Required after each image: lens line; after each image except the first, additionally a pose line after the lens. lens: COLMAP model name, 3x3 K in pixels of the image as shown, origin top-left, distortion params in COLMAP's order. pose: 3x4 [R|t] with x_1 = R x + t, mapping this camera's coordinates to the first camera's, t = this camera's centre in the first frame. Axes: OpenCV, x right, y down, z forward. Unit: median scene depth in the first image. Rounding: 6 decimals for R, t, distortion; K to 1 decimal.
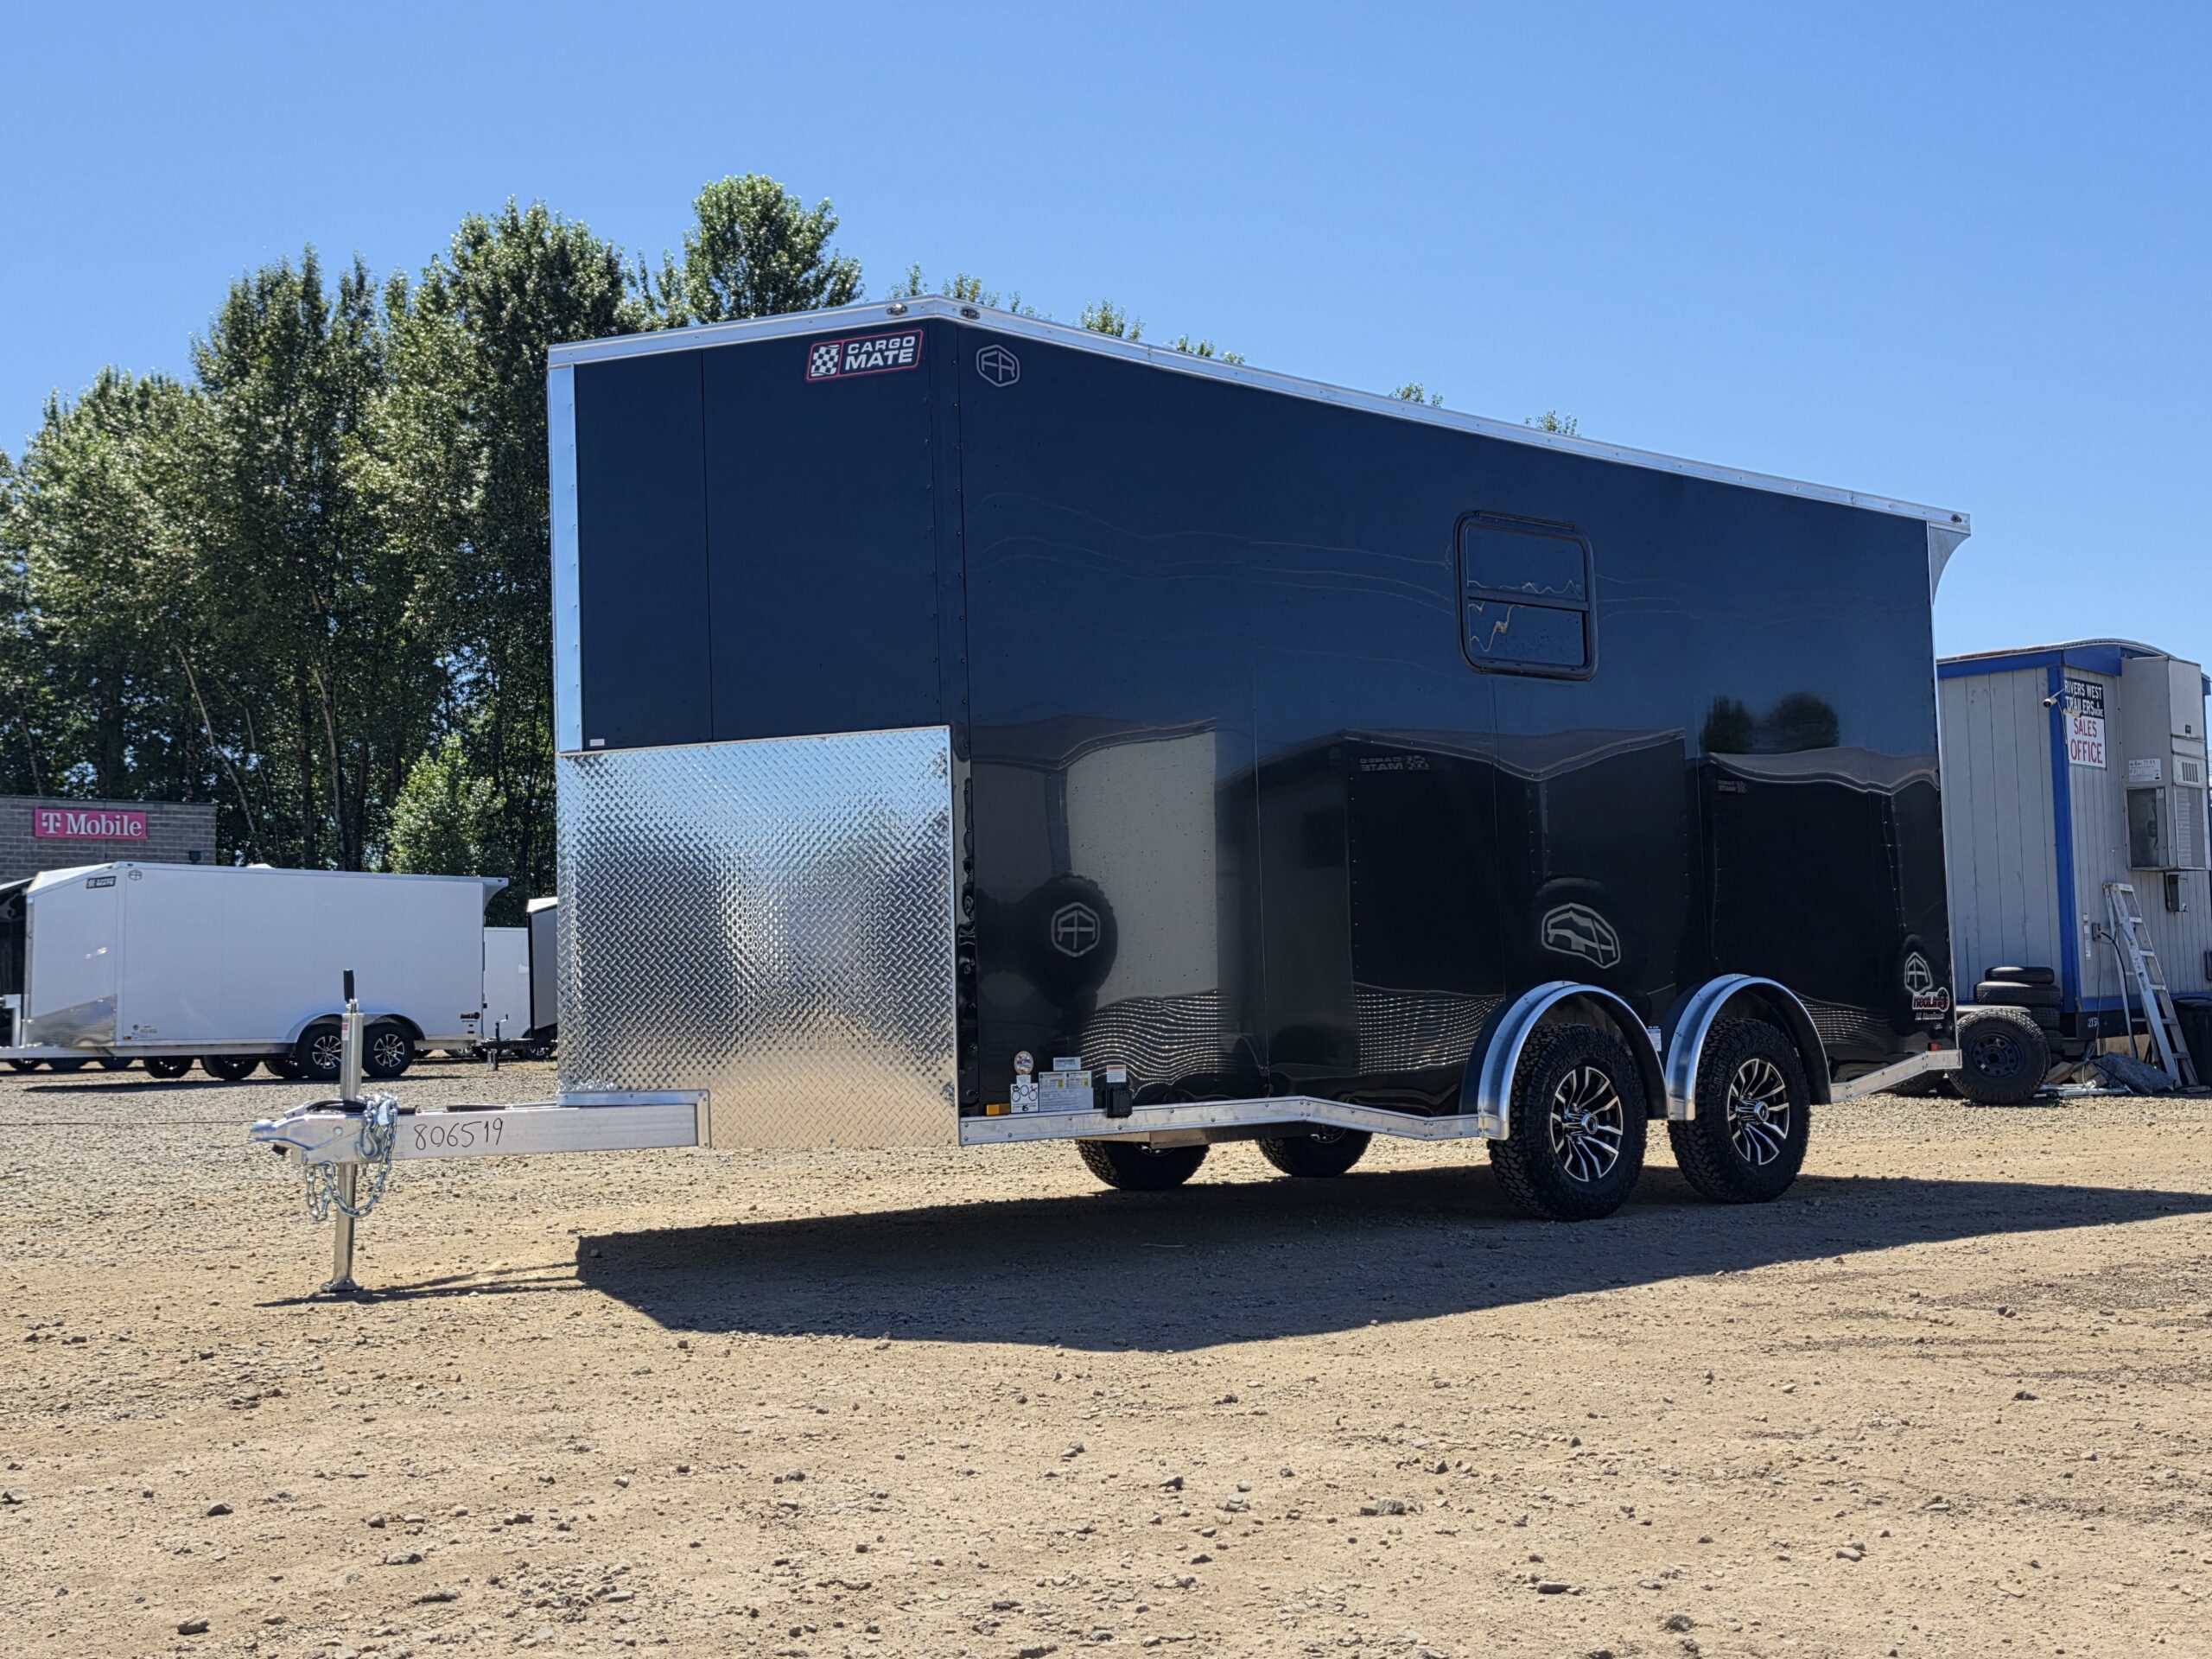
lens RADIAL K [[2228.0, 0, 1124.2], [0, 2228.0, 781.2], [0, 0, 1]] dist [0.130050, -0.209747]
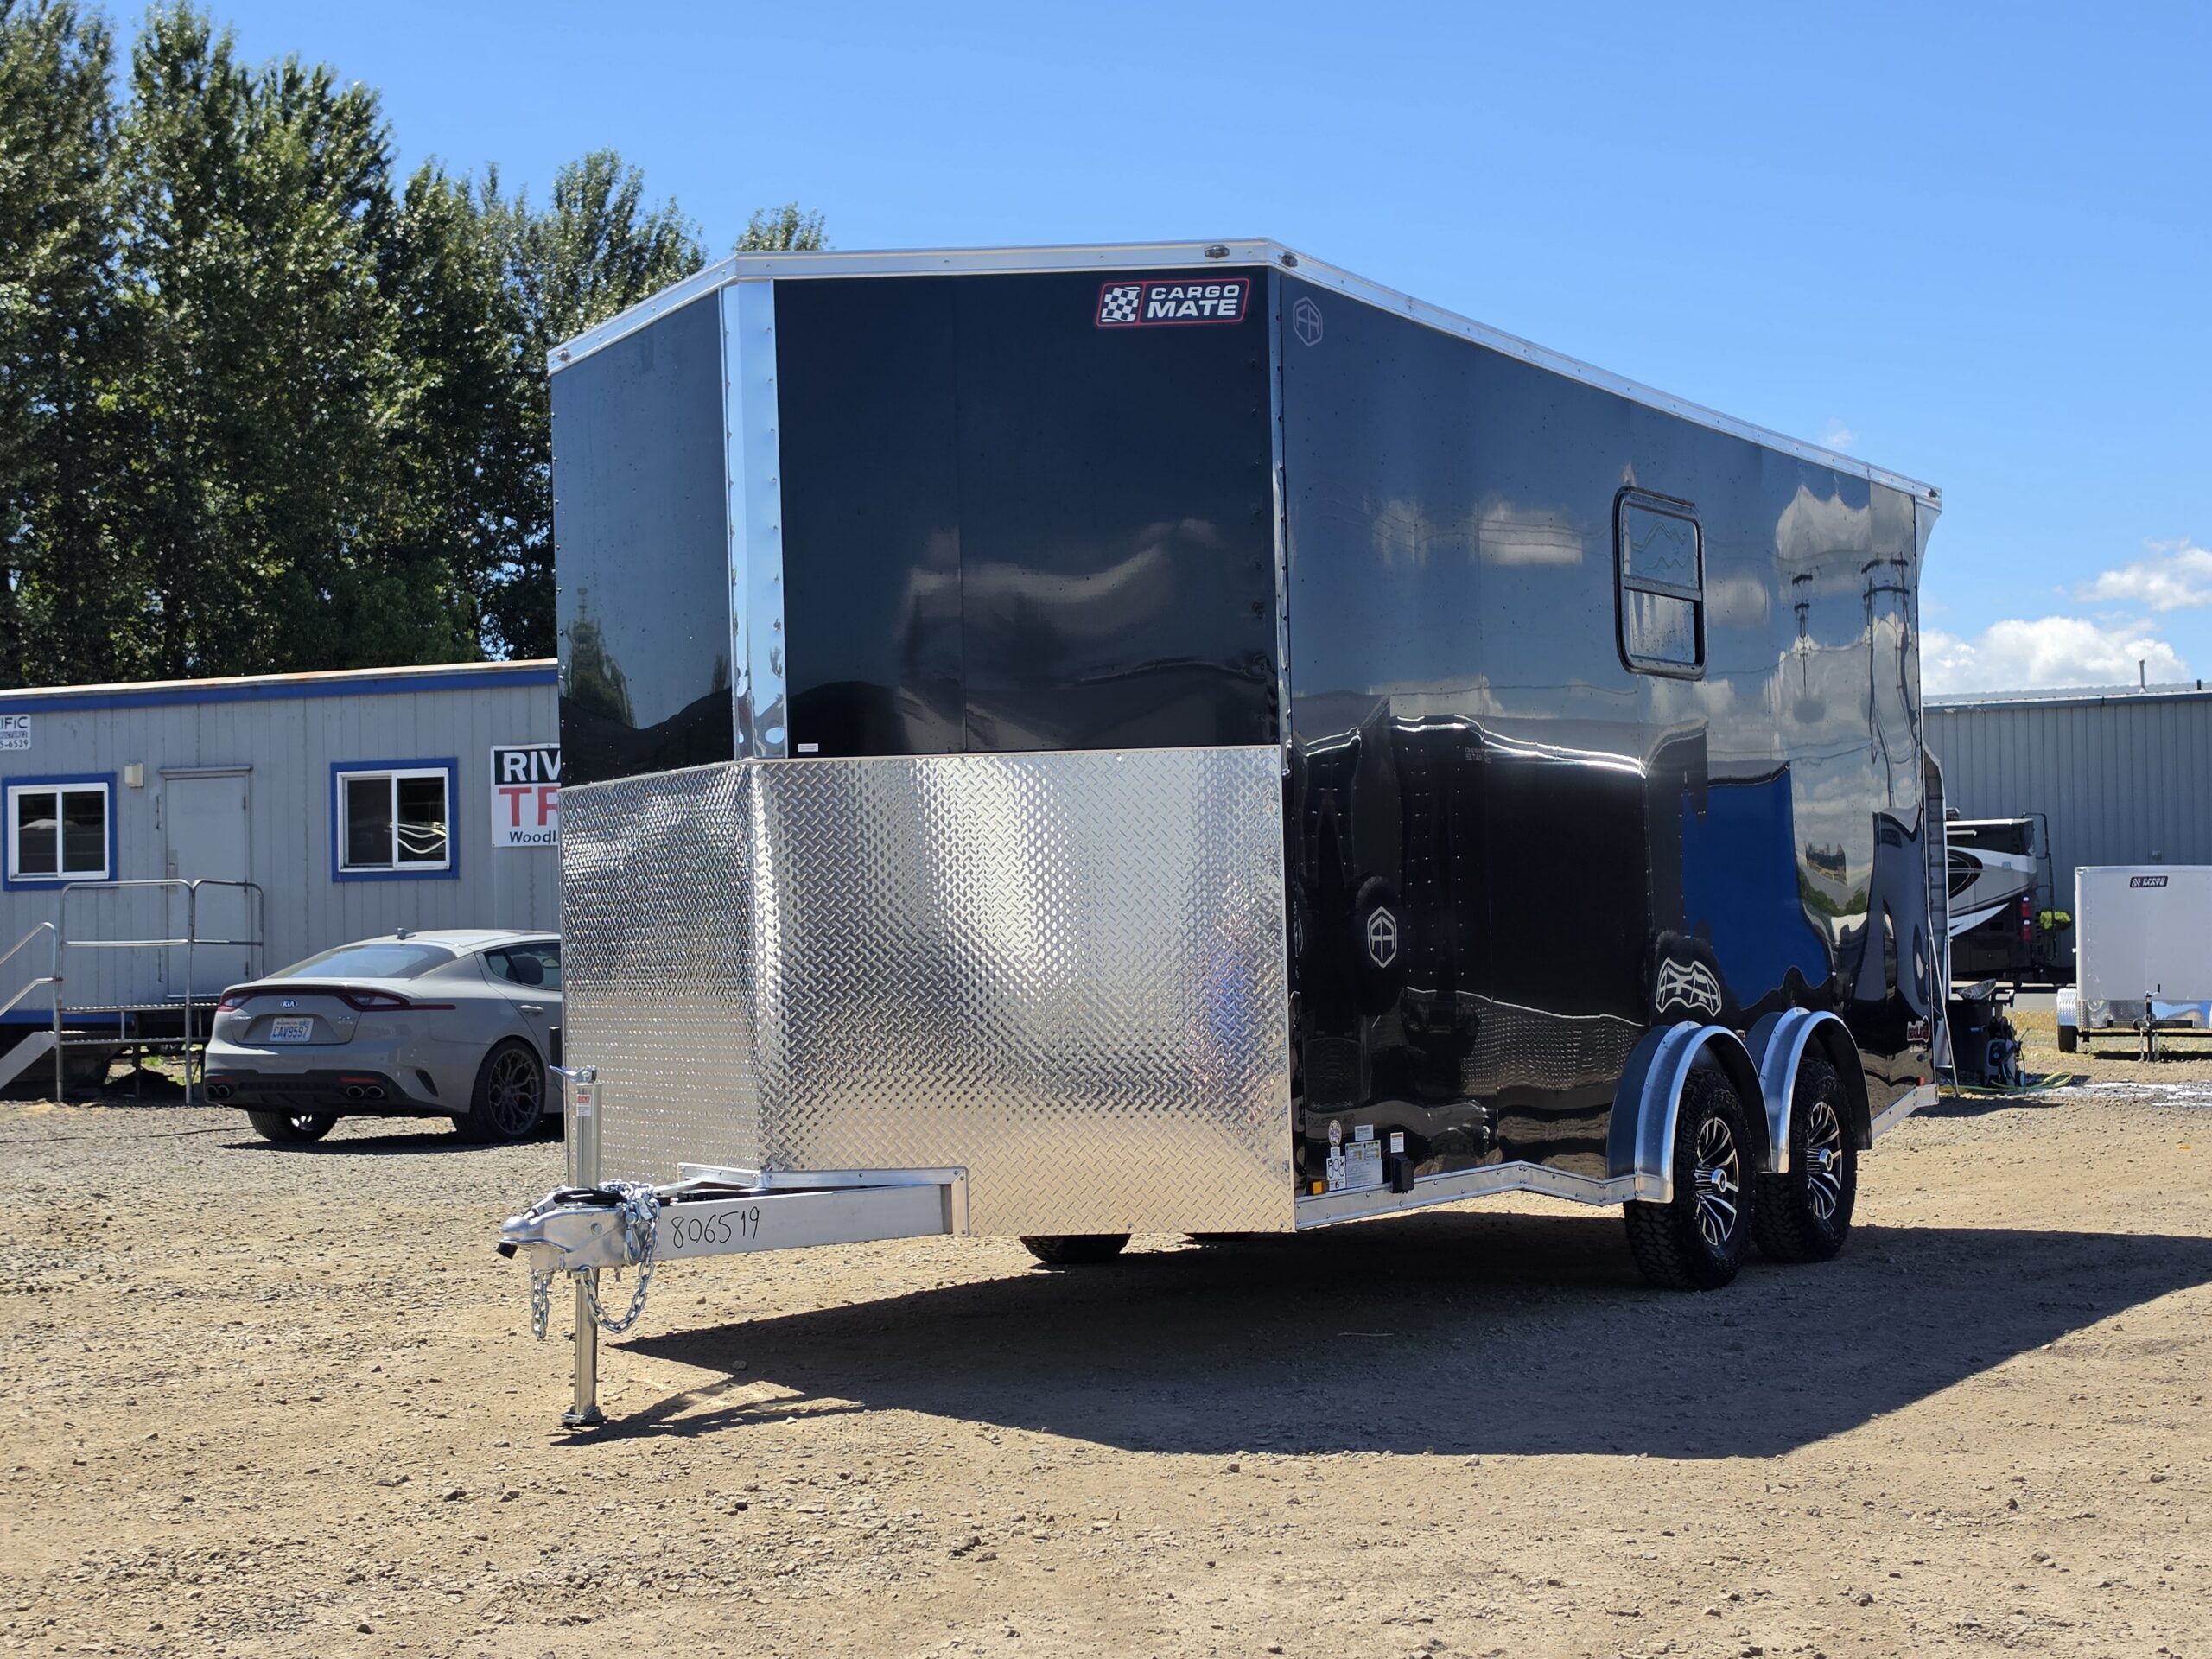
lens RADIAL K [[2964.1, 0, 1060.0], [0, 2964.1, 777.2], [0, 0, 1]] dist [0.173463, -0.351414]
pose [[0.956472, 0.020571, 0.291097, -0.160190], [-0.030023, 0.999156, 0.028041, -0.013639], [-0.290274, -0.035560, 0.956283, -0.023493]]
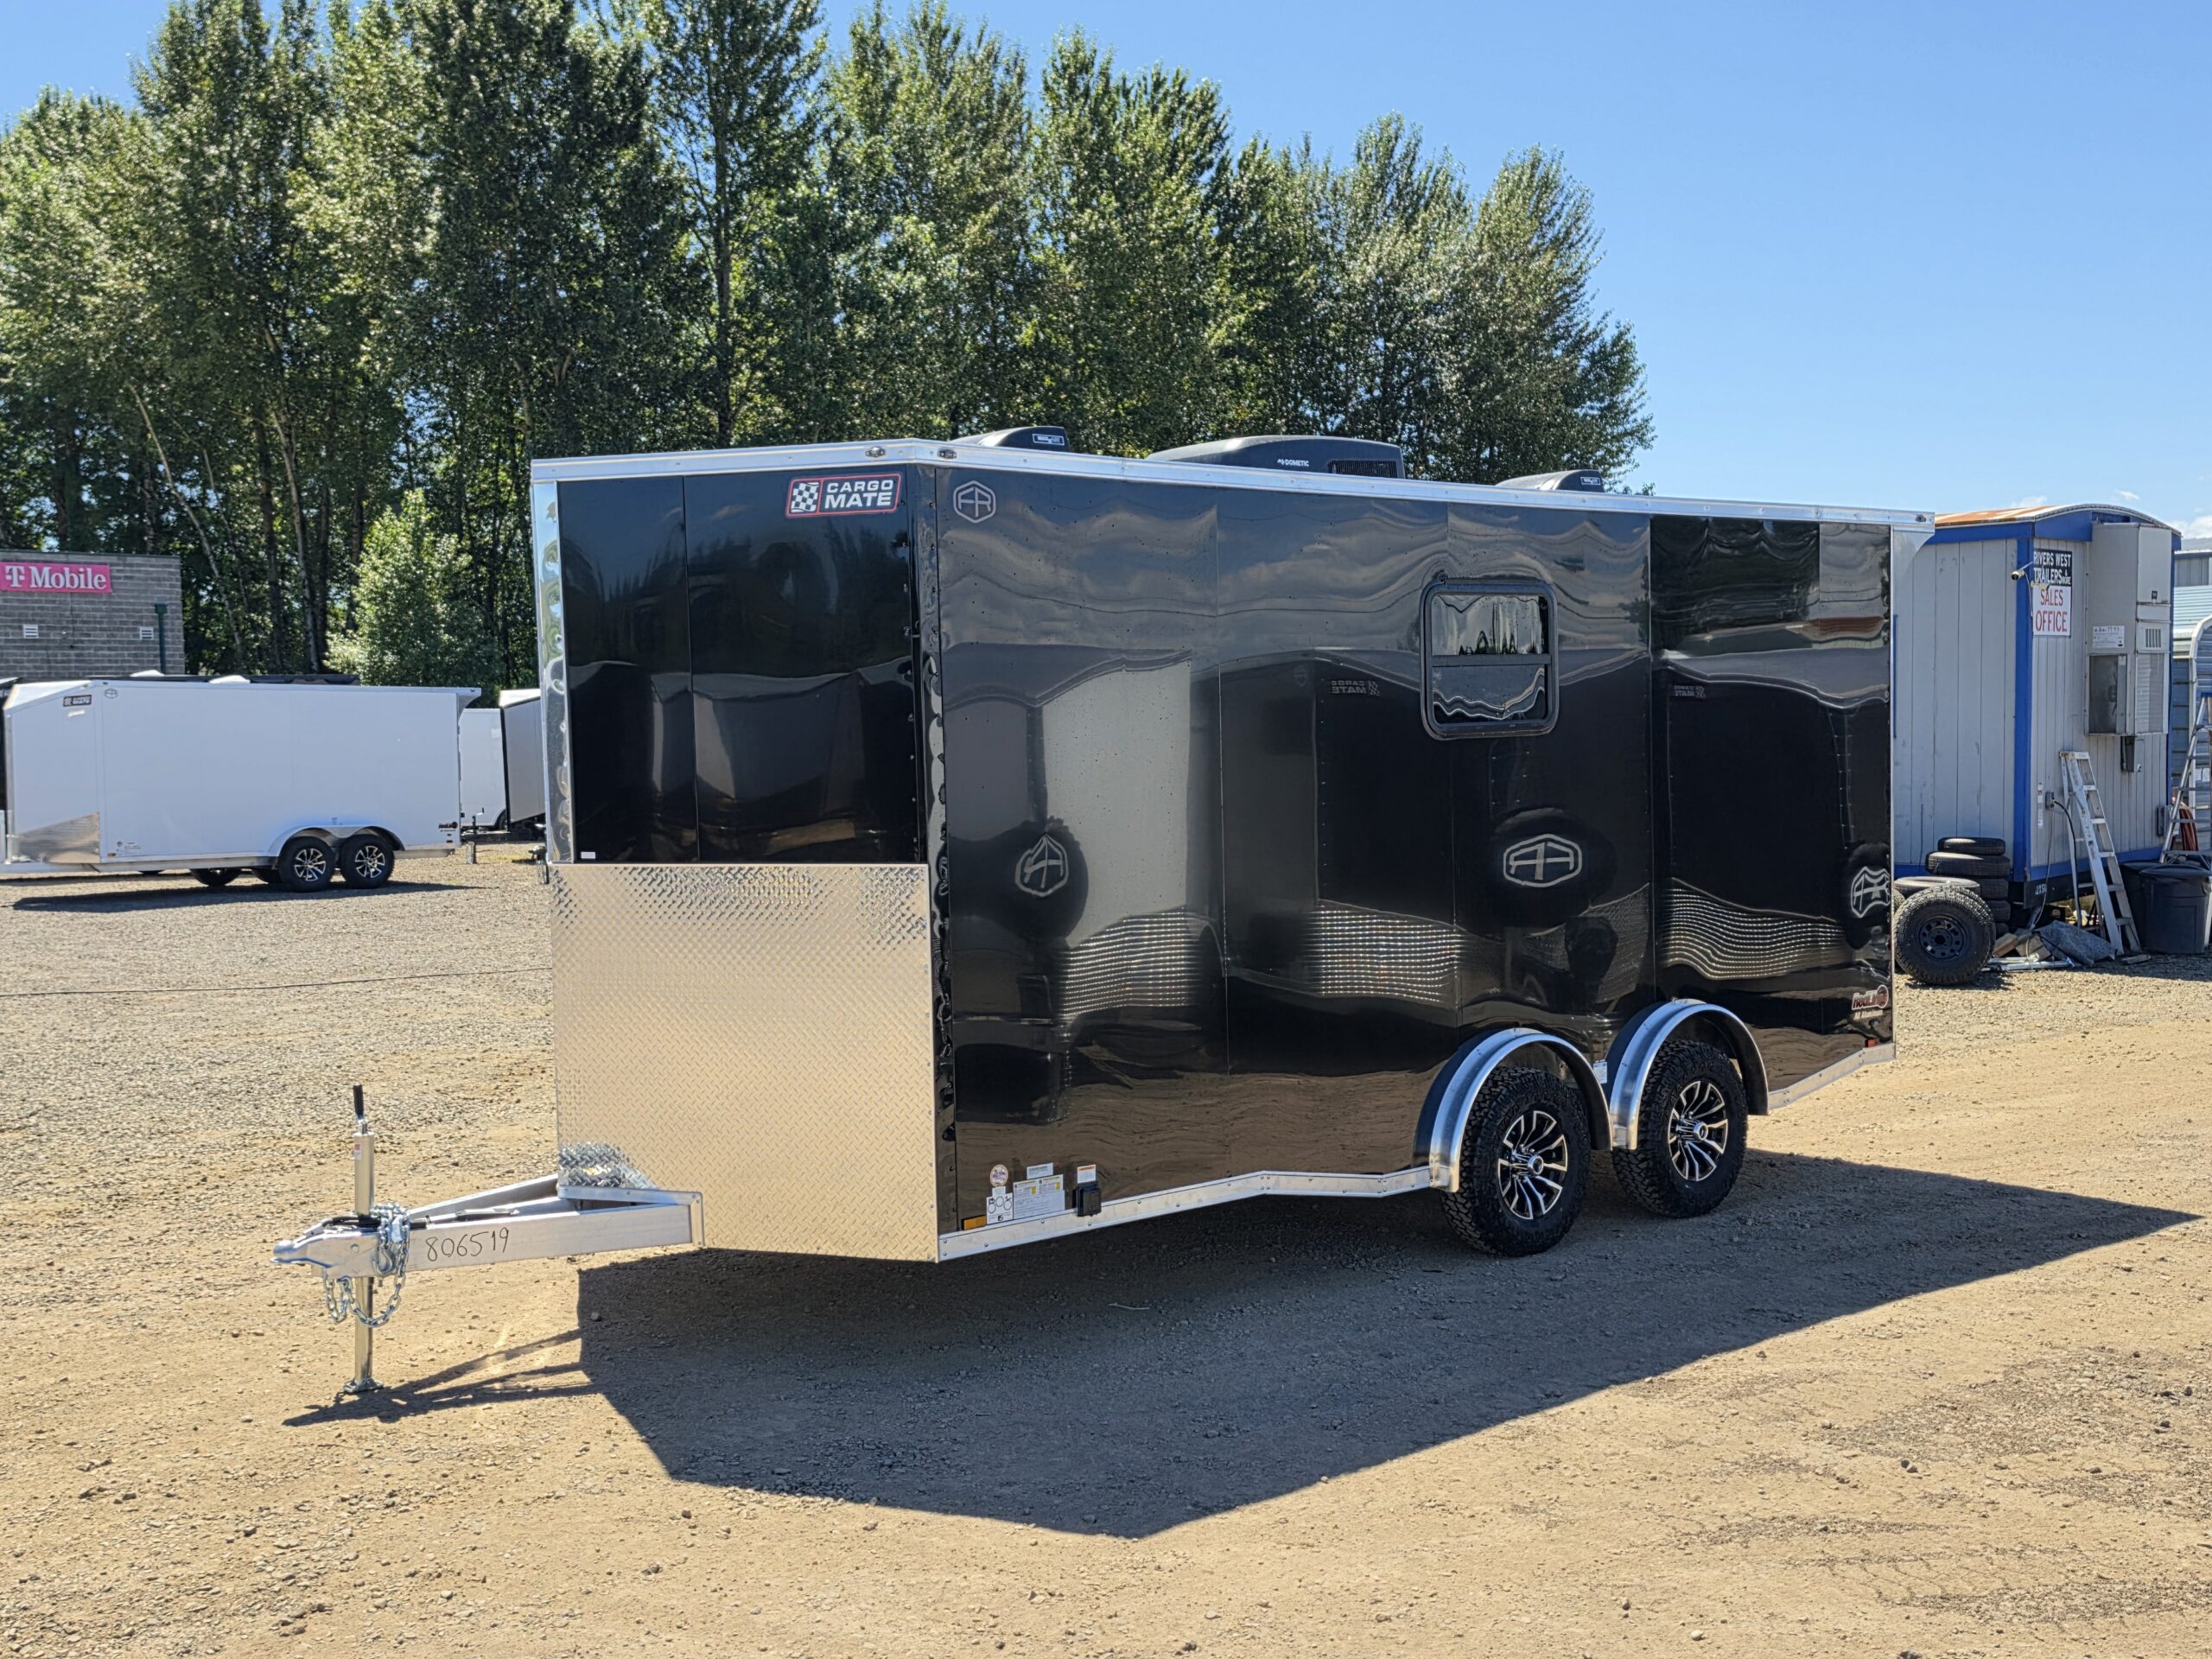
lens RADIAL K [[2234.0, 0, 1100.0], [0, 2234.0, 803.9], [0, 0, 1]] dist [0.129338, -0.218474]
pose [[0.999978, 0.005833, 0.003066, -0.000516], [-0.006175, 0.991883, 0.127002, -0.060327], [-0.002300, -0.127018, 0.991898, -0.010121]]
